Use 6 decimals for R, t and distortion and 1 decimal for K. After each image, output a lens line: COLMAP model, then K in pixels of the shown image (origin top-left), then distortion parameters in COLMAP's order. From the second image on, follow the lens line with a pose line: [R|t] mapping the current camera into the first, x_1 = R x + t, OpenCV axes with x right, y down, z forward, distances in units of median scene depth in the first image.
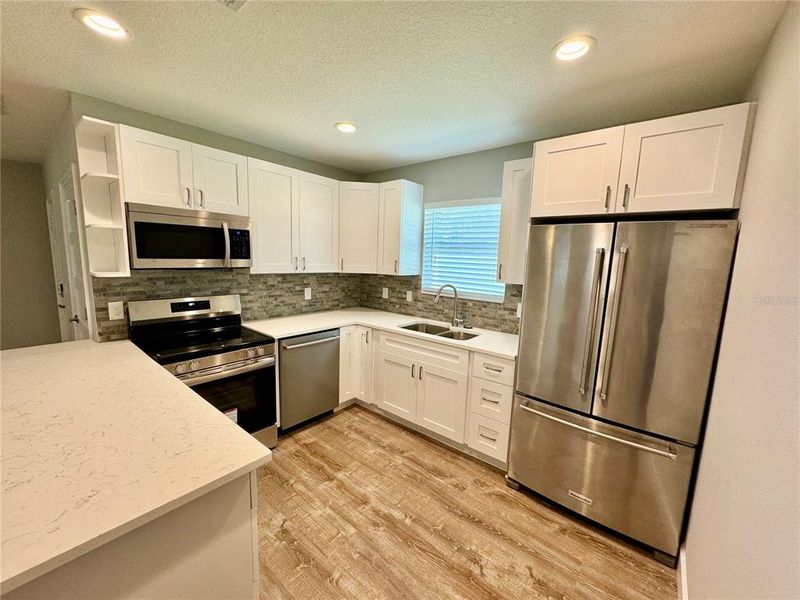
lens RADIAL K [[320.2, 0, 399.1], [0, 320.2, 299.7], [0, 0, 1]] dist [-0.003054, 0.000533]
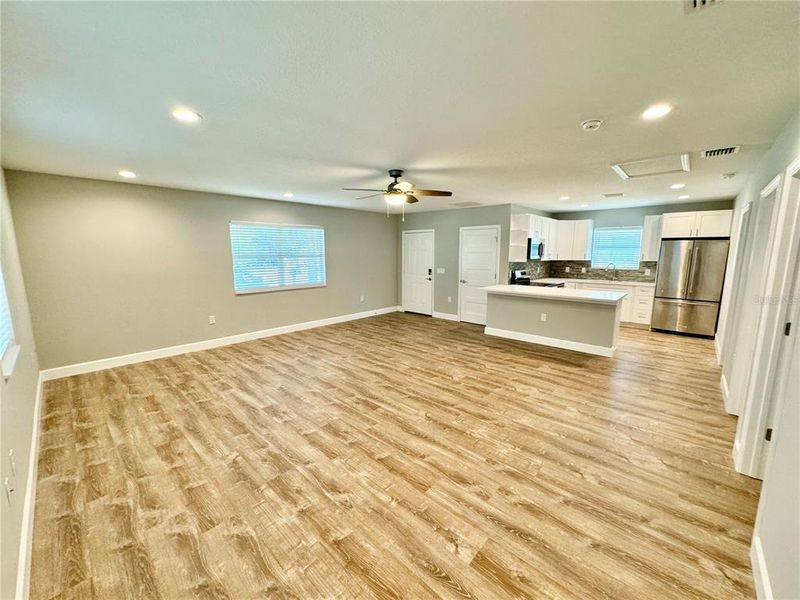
lens RADIAL K [[320.2, 0, 399.0], [0, 320.2, 298.7], [0, 0, 1]] dist [-0.003054, 0.000533]
pose [[0.997949, -0.025076, -0.058895, -1.390591], [0.025832, 0.999593, 0.012106, 0.157463], [0.058568, -0.013602, 0.998191, -1.584624]]
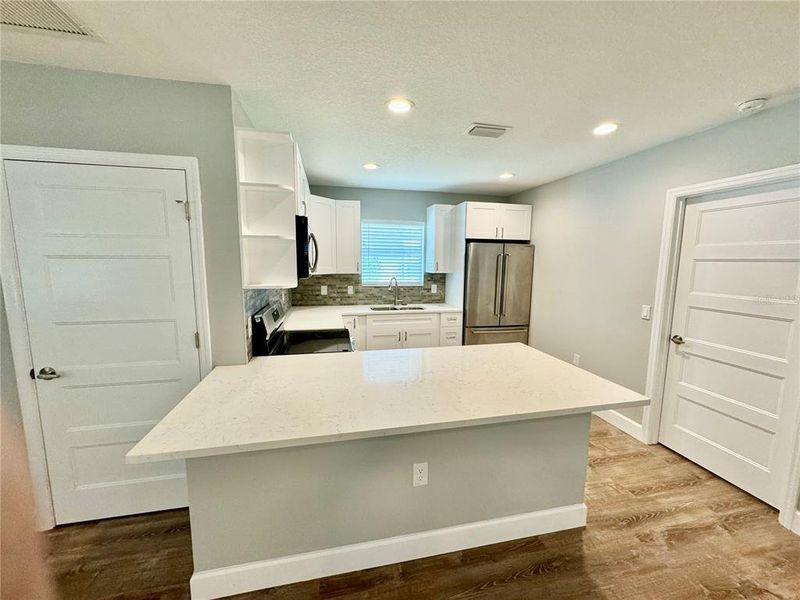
lens RADIAL K [[320.2, 0, 400.1], [0, 320.2, 298.2], [0, 0, 1]] dist [-0.003054, 0.000533]
pose [[0.613988, -0.120530, 0.780058, -1.065124], [0.116557, 0.991283, 0.061425, -0.042584], [-0.780662, 0.053207, 0.622685, 0.069335]]
